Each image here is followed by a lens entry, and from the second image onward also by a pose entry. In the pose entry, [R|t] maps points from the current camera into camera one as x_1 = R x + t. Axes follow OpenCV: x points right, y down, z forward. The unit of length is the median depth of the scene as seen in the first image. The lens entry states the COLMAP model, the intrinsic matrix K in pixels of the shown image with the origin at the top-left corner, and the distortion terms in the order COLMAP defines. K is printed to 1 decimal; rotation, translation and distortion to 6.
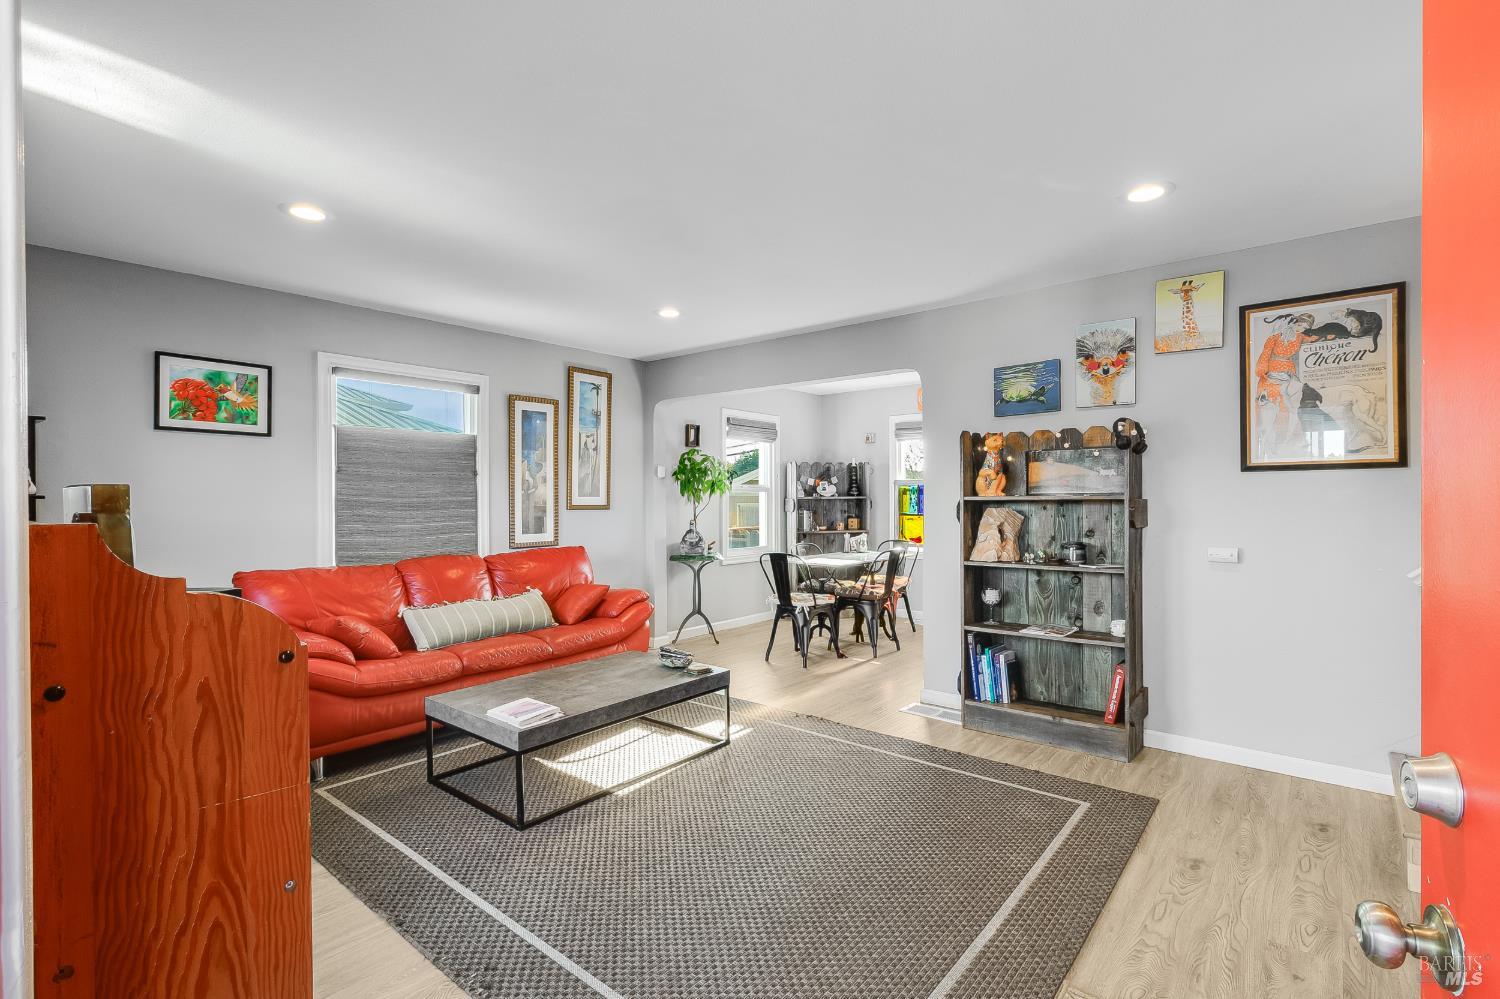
lens RADIAL K [[698.8, 0, 753.9], [0, 698.8, 489.6], [0, 0, 1]] dist [-0.001453, -0.004260]
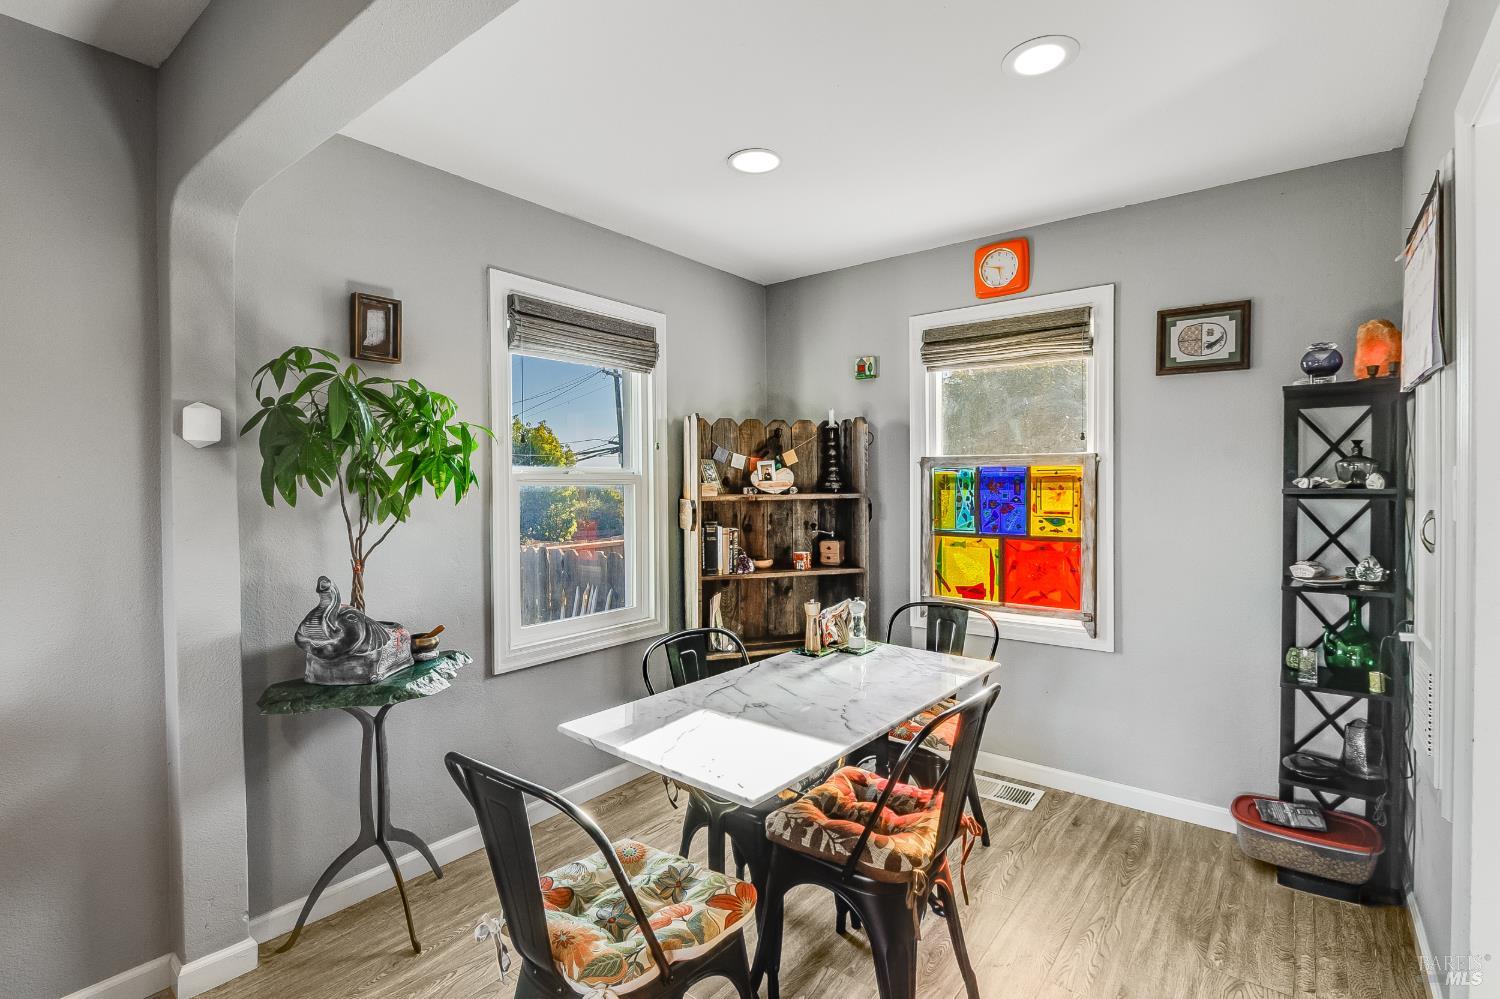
lens RADIAL K [[698.8, 0, 763.6], [0, 698.8, 488.9], [0, 0, 1]] dist [-0.001453, -0.004260]
pose [[0.999332, -0.003620, 0.036371, 0.116873], [0.002905, 0.999802, 0.019679, -0.003074], [-0.036435, -0.019560, 0.999145, 0.781206]]
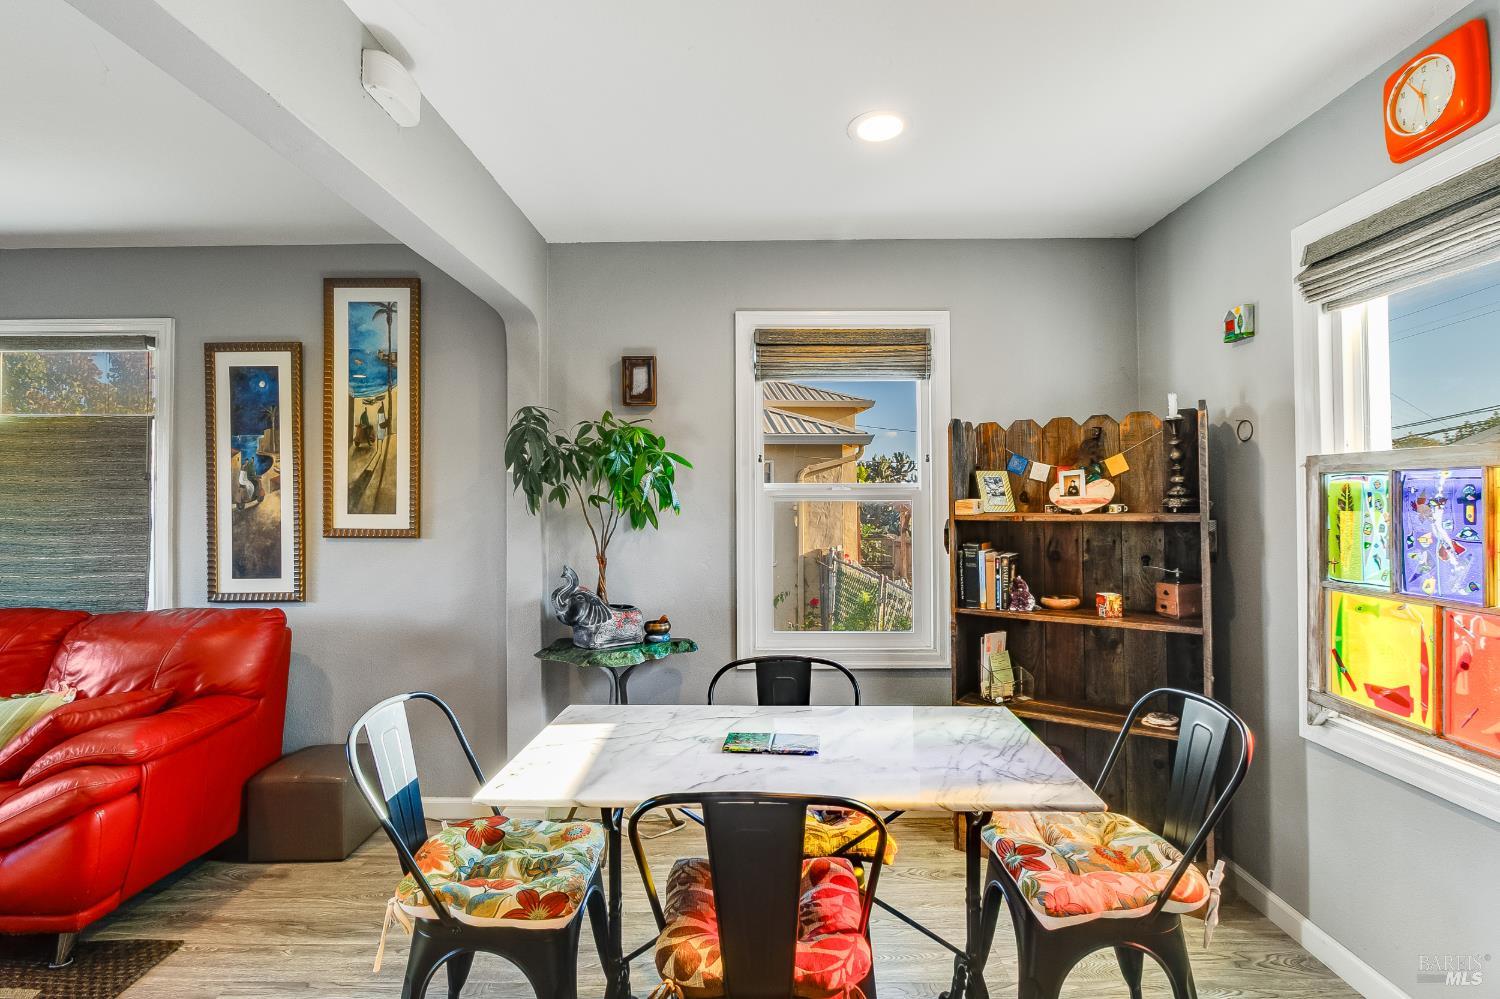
lens RADIAL K [[698.8, 0, 761.0], [0, 698.8, 490.8], [0, 0, 1]] dist [-0.001453, -0.004260]
pose [[0.632491, -0.010734, -0.774493, 0.392038], [0.011252, 0.999926, -0.004670, -0.001929], [0.774486, -0.005761, 0.632565, 0.942074]]
